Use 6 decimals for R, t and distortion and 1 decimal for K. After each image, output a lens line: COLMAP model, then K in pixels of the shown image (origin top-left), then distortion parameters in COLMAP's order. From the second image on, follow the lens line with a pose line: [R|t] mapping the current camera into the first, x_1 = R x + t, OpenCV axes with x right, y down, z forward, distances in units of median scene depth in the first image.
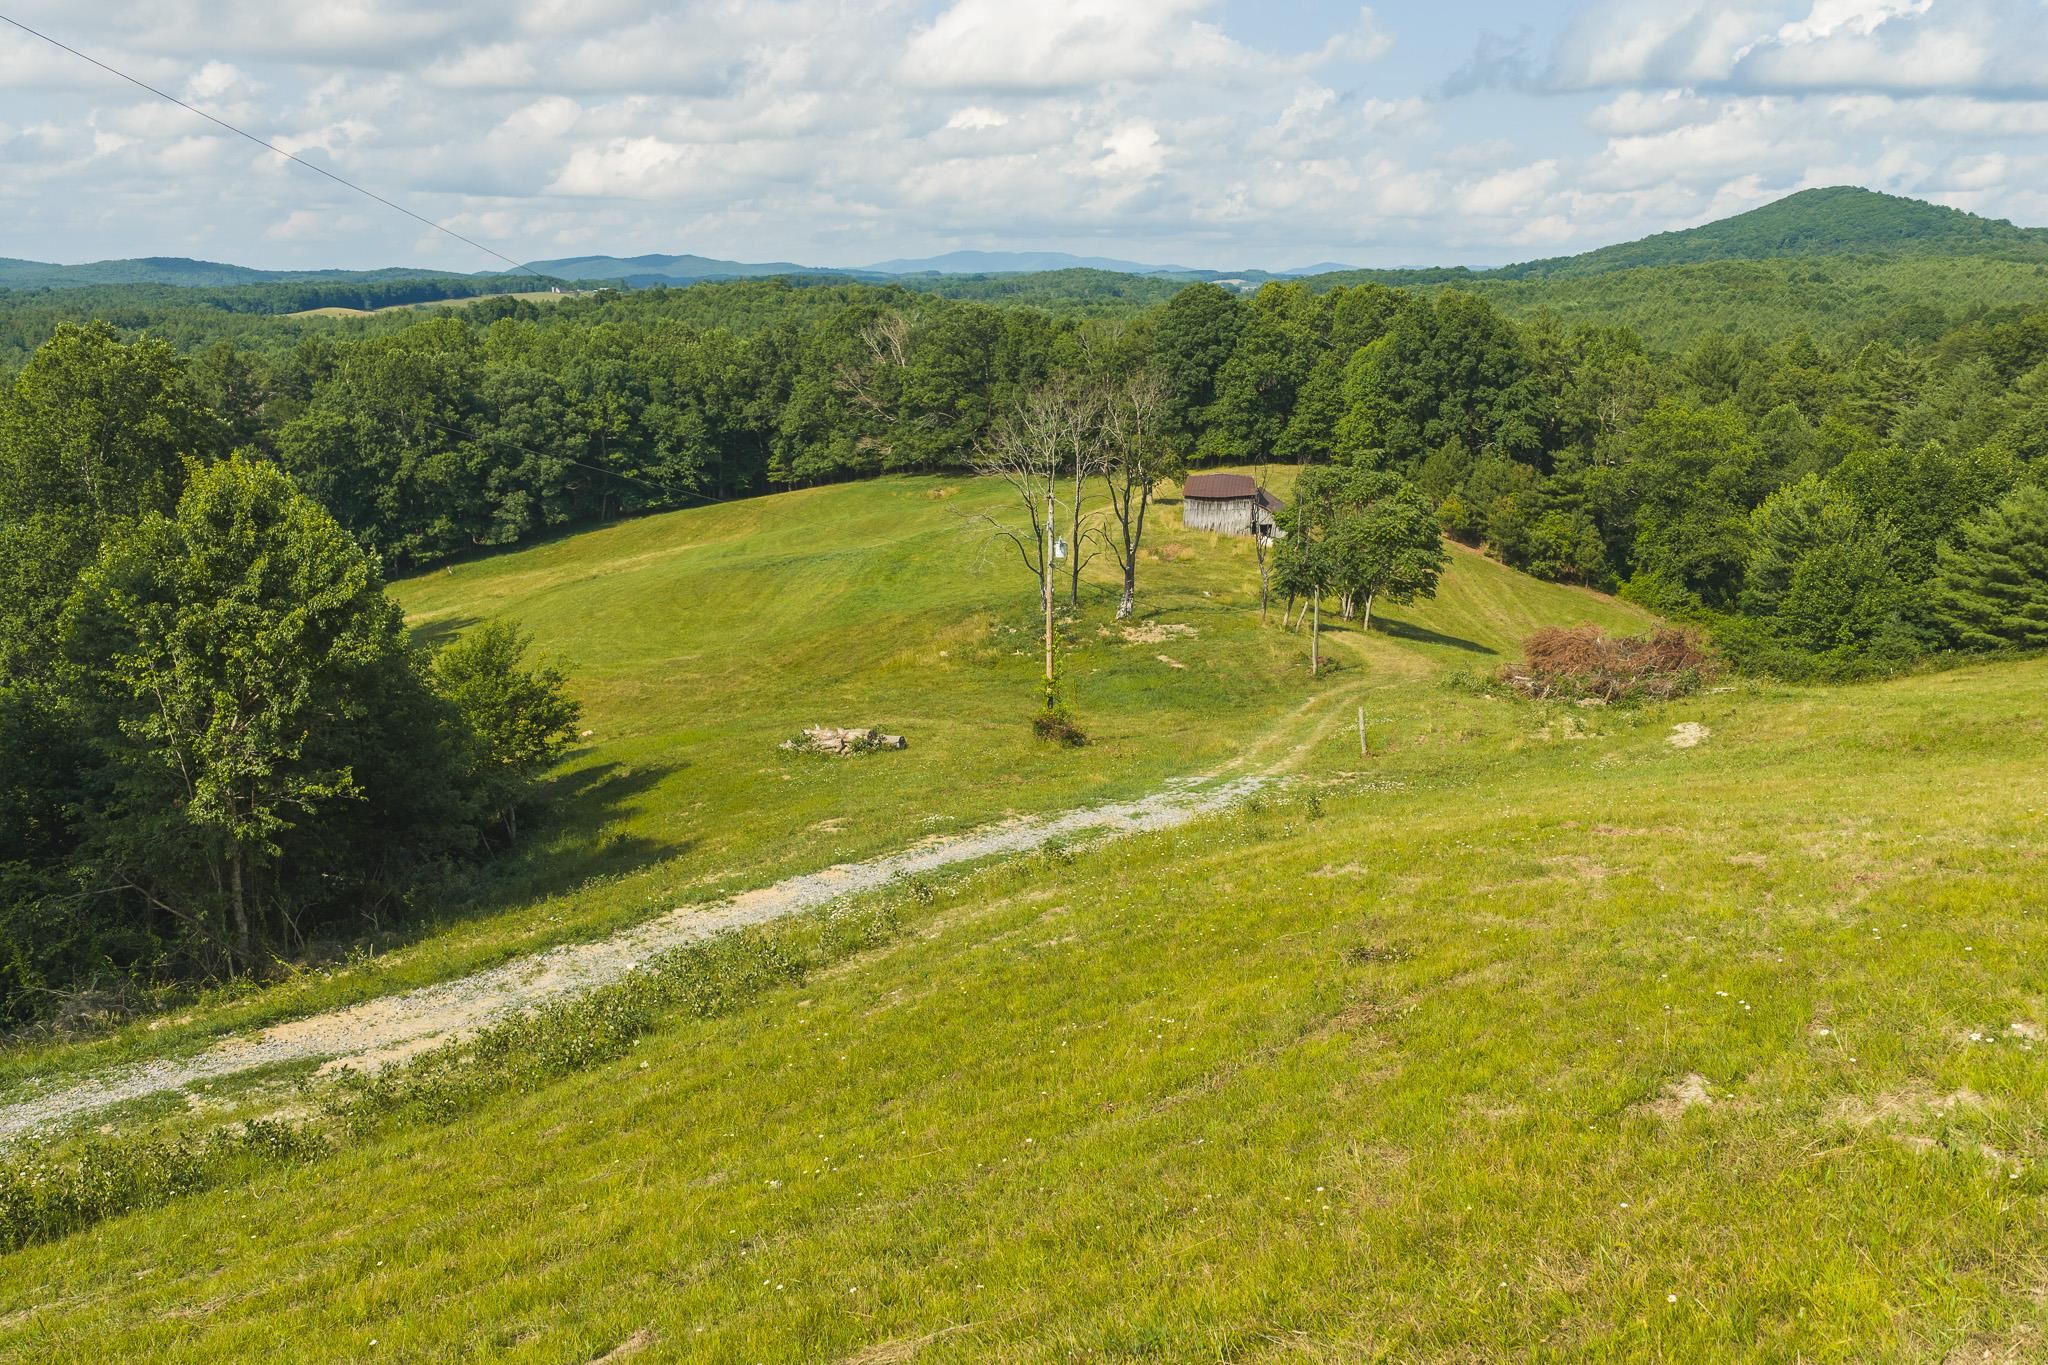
lens RADIAL K [[1635.1, 0, 1024.0], [0, 1635.1, 682.5], [0, 0, 1]] dist [0.033909, -0.057275]
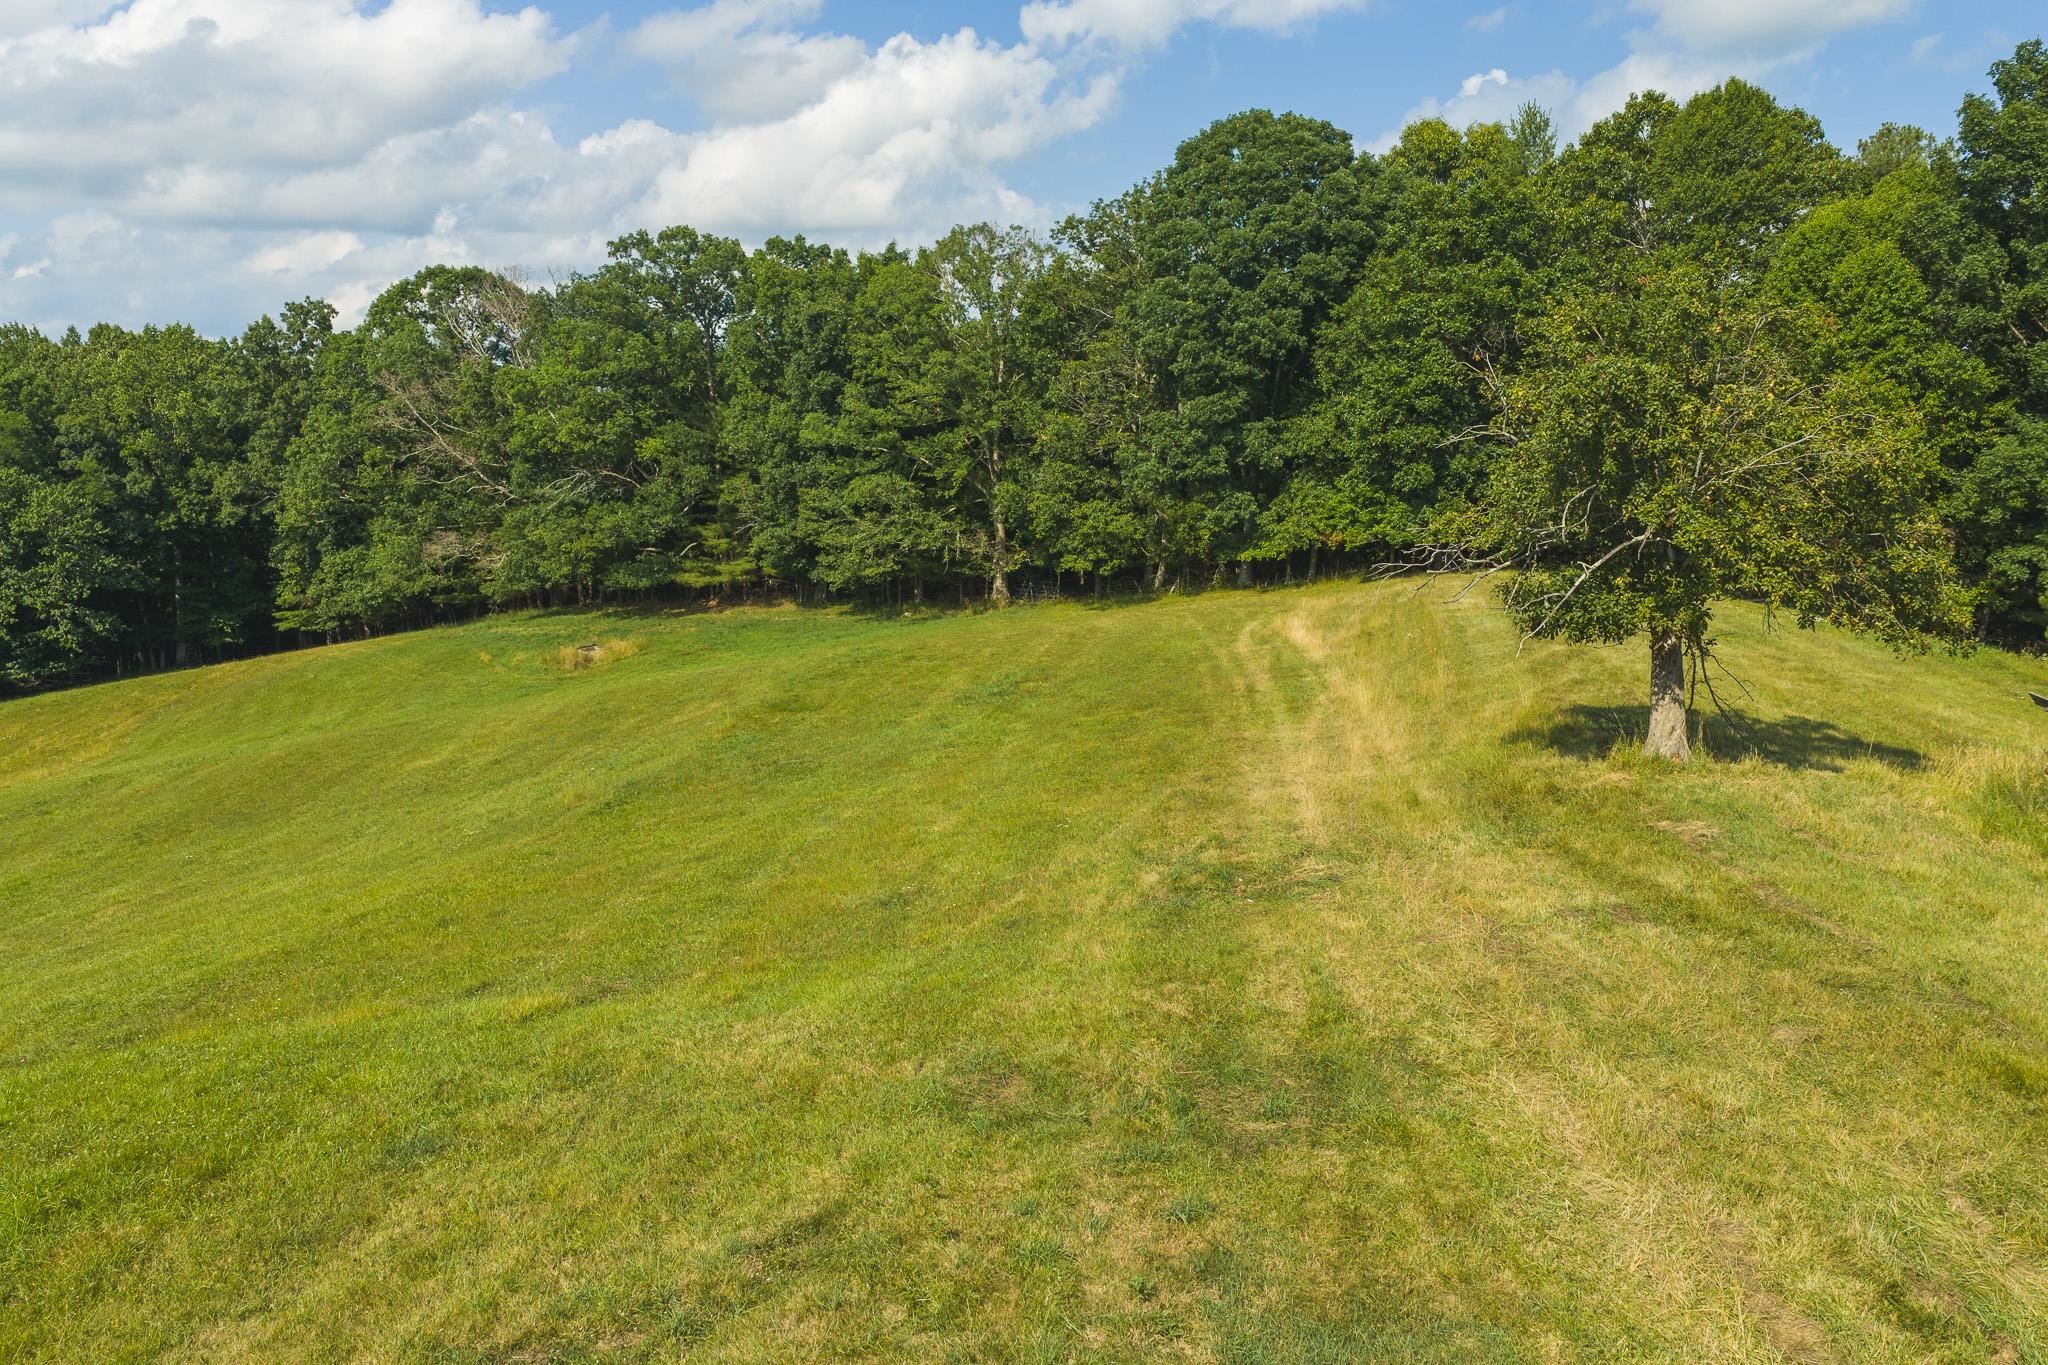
lens RADIAL K [[1635.1, 0, 1024.0], [0, 1635.1, 682.5], [0, 0, 1]] dist [0.033909, -0.057275]
pose [[0.990827, -0.014884, 0.134313, 0.000456], [0.026381, 0.996097, -0.084230, -0.068341], [-0.132535, 0.087001, 0.987353, 0.556632]]
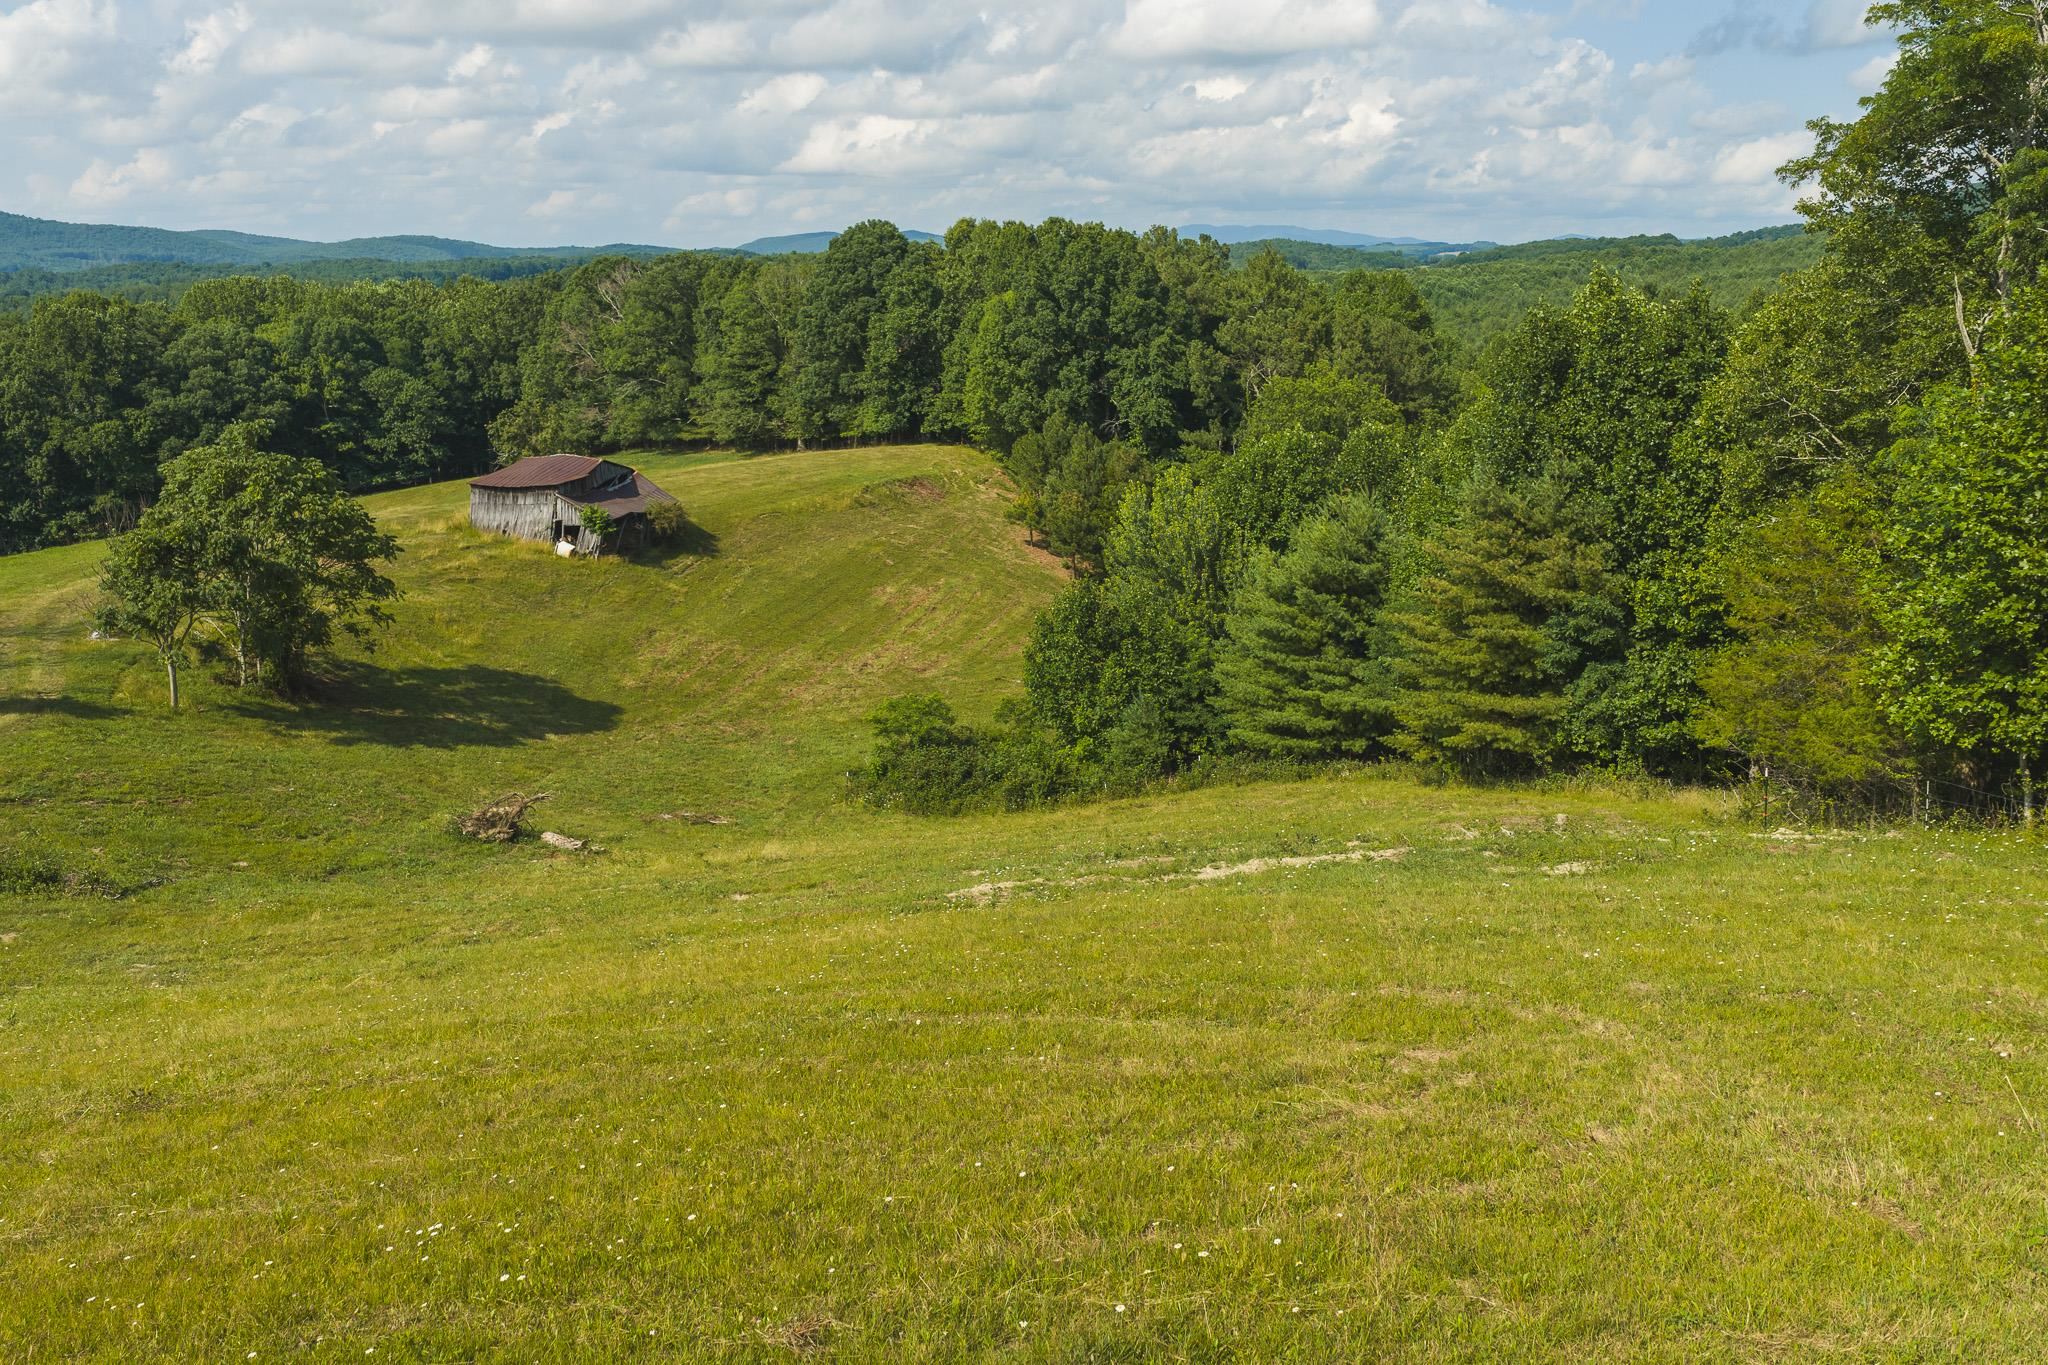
lens RADIAL K [[1658.8, 0, 1024.0], [0, 1658.8, 682.5], [0, 0, 1]] dist [-0.000338, -0.009399]
pose [[0.990732, 0.031392, -0.132157, 0.262349], [-0.029797, 0.999458, 0.014028, -0.024741], [0.132526, -0.009960, 0.991129, 0.167803]]
